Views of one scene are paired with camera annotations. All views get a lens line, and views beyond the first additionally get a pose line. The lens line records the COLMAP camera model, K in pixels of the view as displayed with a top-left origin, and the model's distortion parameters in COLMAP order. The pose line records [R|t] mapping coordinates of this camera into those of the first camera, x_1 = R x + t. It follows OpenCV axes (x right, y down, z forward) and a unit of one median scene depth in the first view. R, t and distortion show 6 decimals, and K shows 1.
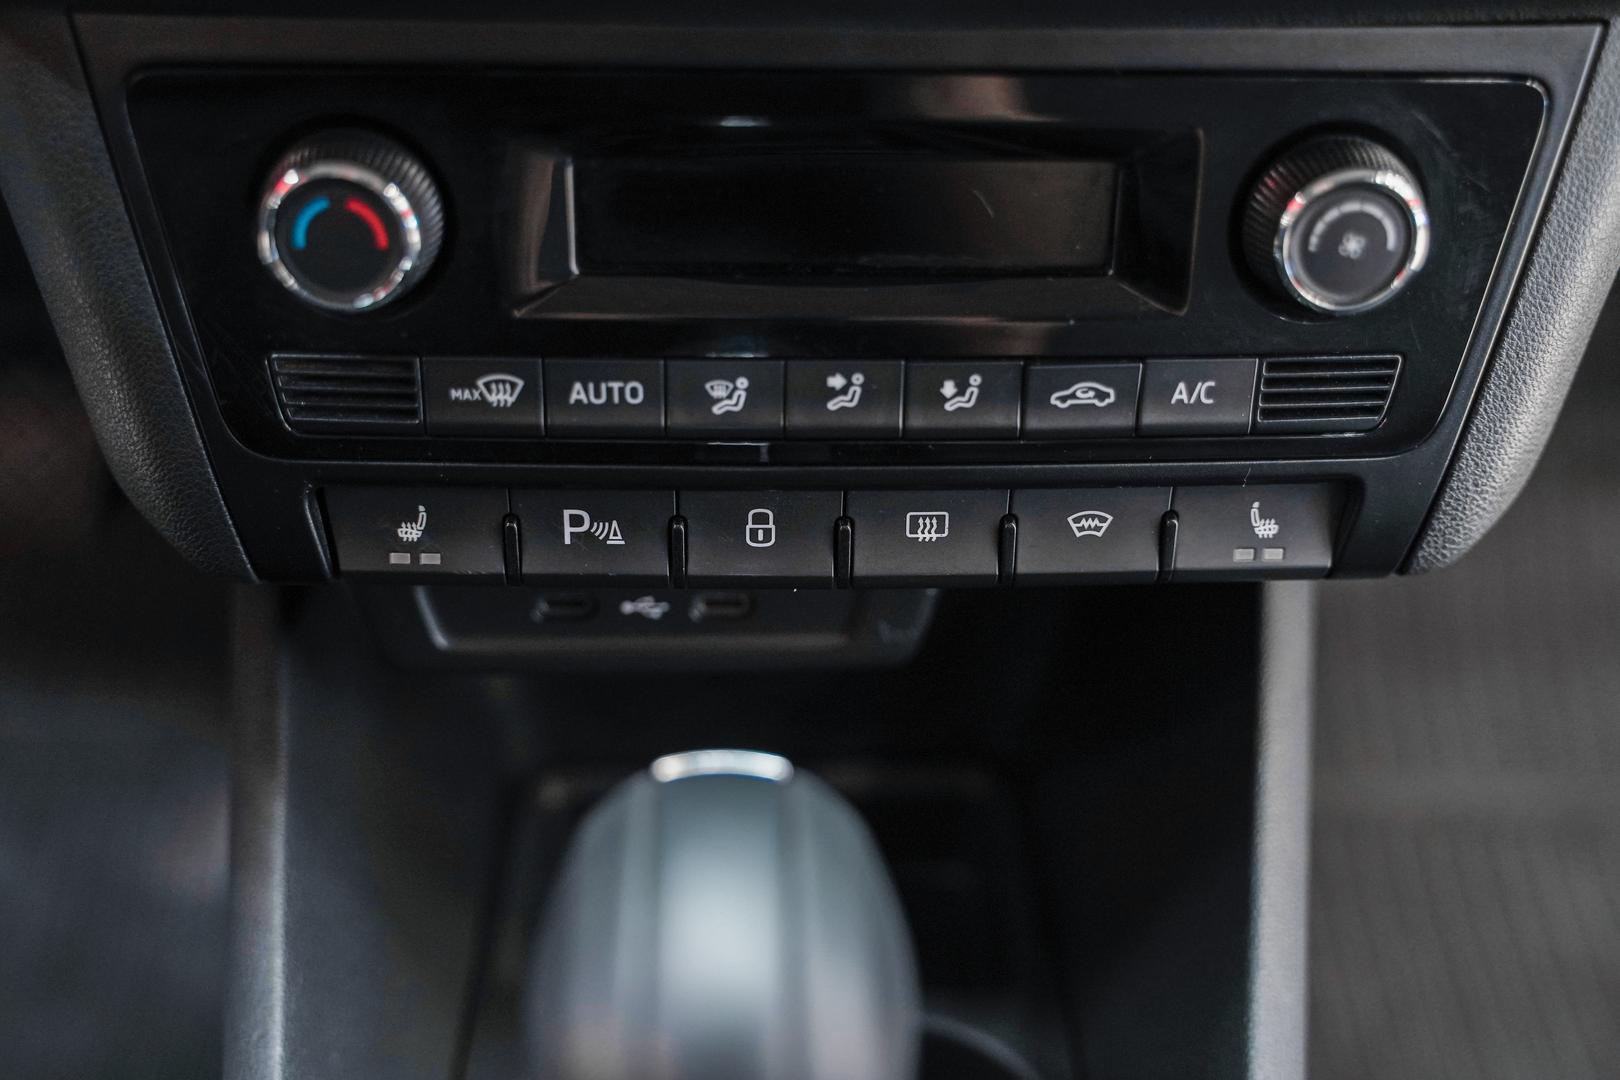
lens RADIAL K [[1836.9, 0, 805.9], [0, 1836.9, 537.2], [0, 0, 1]] dist [0.025228, 0.000000]
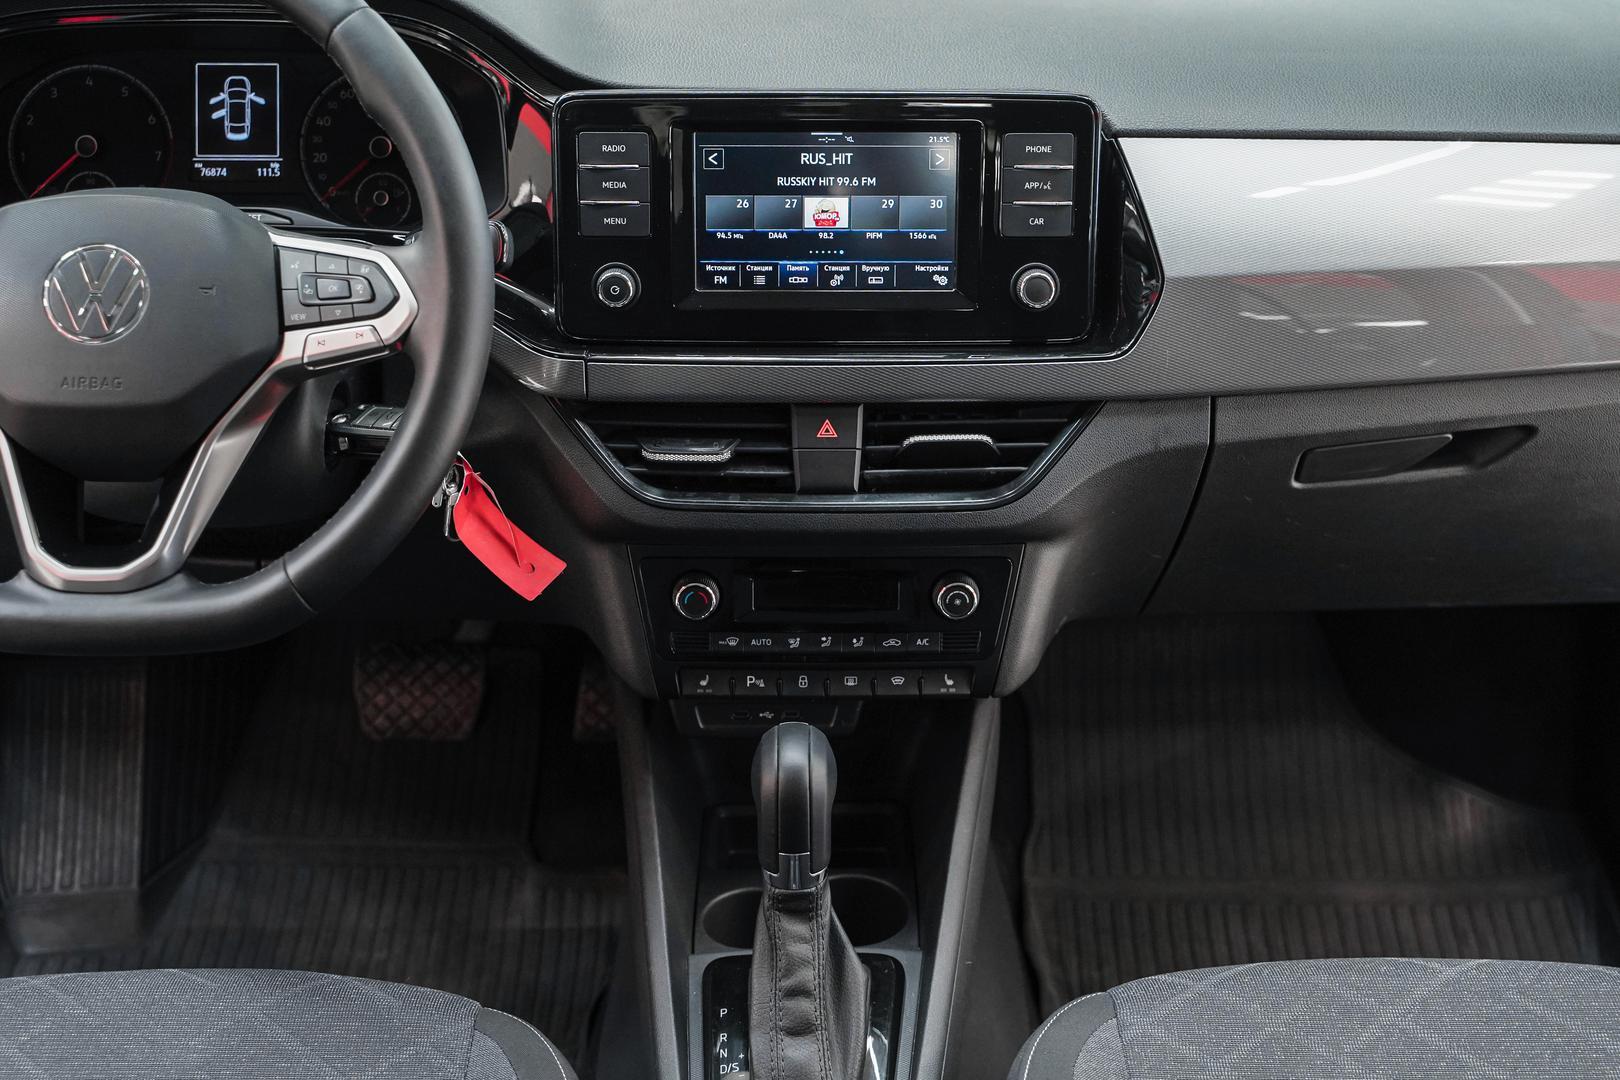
lens RADIAL K [[2034.2, 0, 802.5], [0, 2034.2, 532.6], [0, 0, 1]] dist [-0.002513, 0.000000]
pose [[0.999731, -0.005316, -0.022594, 0.065579], [0.001225, 0.984149, -0.177337, 0.418926], [0.023179, 0.177262, 0.983891, -2.977995]]
